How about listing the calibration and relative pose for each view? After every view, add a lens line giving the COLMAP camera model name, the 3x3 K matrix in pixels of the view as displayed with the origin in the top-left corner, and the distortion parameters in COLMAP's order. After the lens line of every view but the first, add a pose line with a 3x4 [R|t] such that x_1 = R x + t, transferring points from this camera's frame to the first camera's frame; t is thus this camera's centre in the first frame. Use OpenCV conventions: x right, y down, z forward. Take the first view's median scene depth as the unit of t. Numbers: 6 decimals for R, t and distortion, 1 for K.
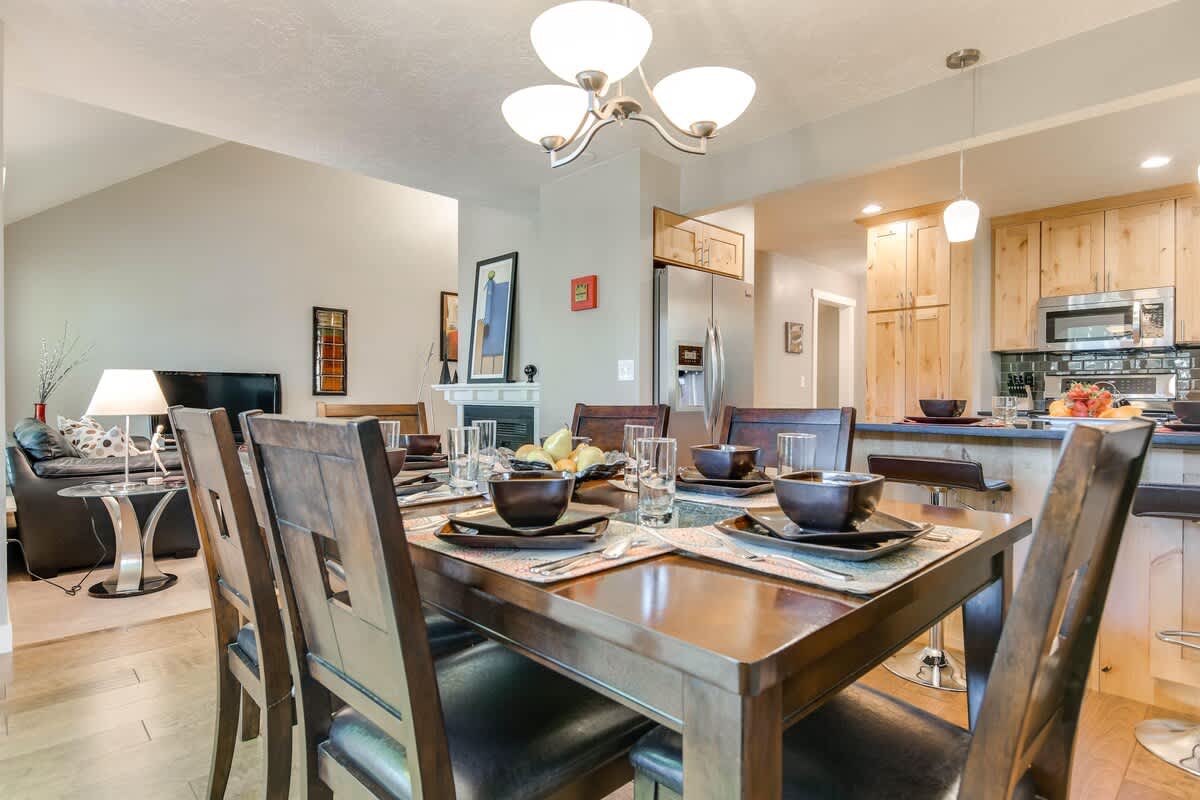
lens RADIAL K [[627.1, 0, 600.0], [0, 627.1, 400.0], [0, 0, 1]] dist [0.002825, -0.008685]
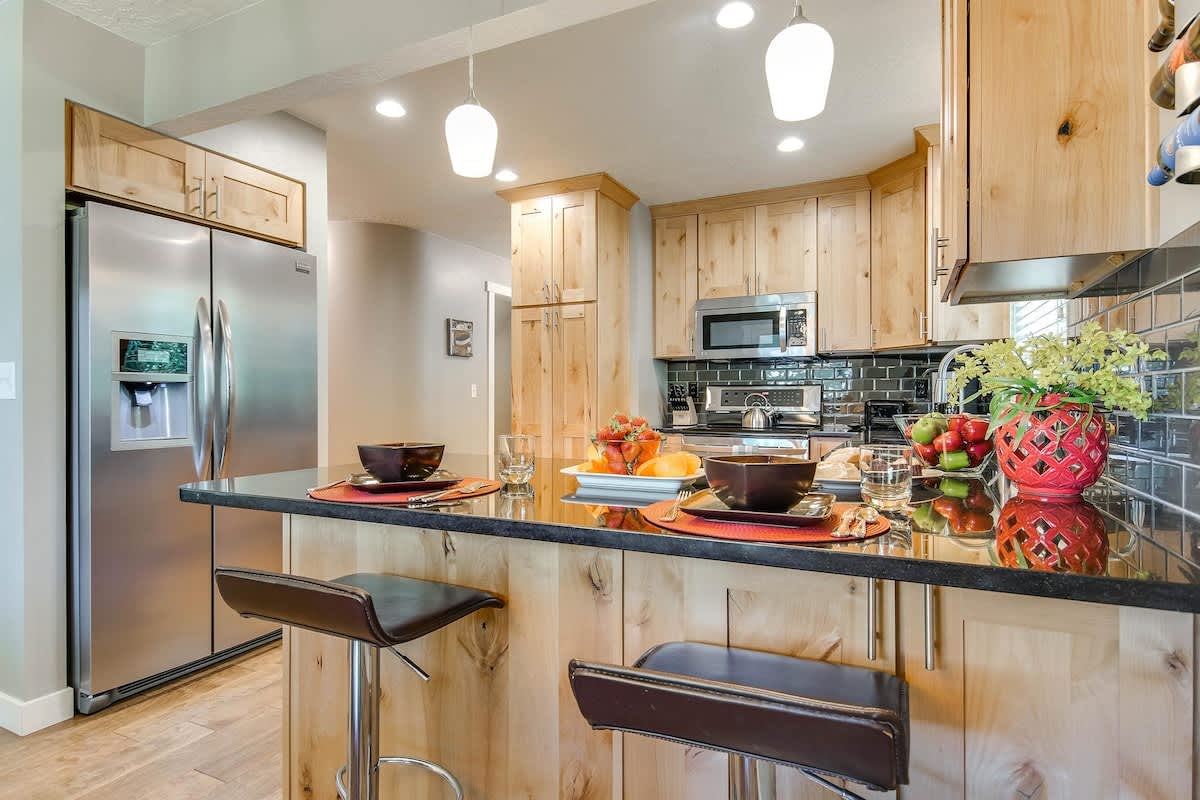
lens RADIAL K [[627.1, 0, 600.0], [0, 627.1, 400.0], [0, 0, 1]] dist [0.002825, -0.008685]
pose [[0.936405, -0.005745, 0.350875, 0.266574], [0.007144, 0.999971, -0.002692, -0.019000], [-0.350850, 0.005028, 0.936418, 0.220353]]
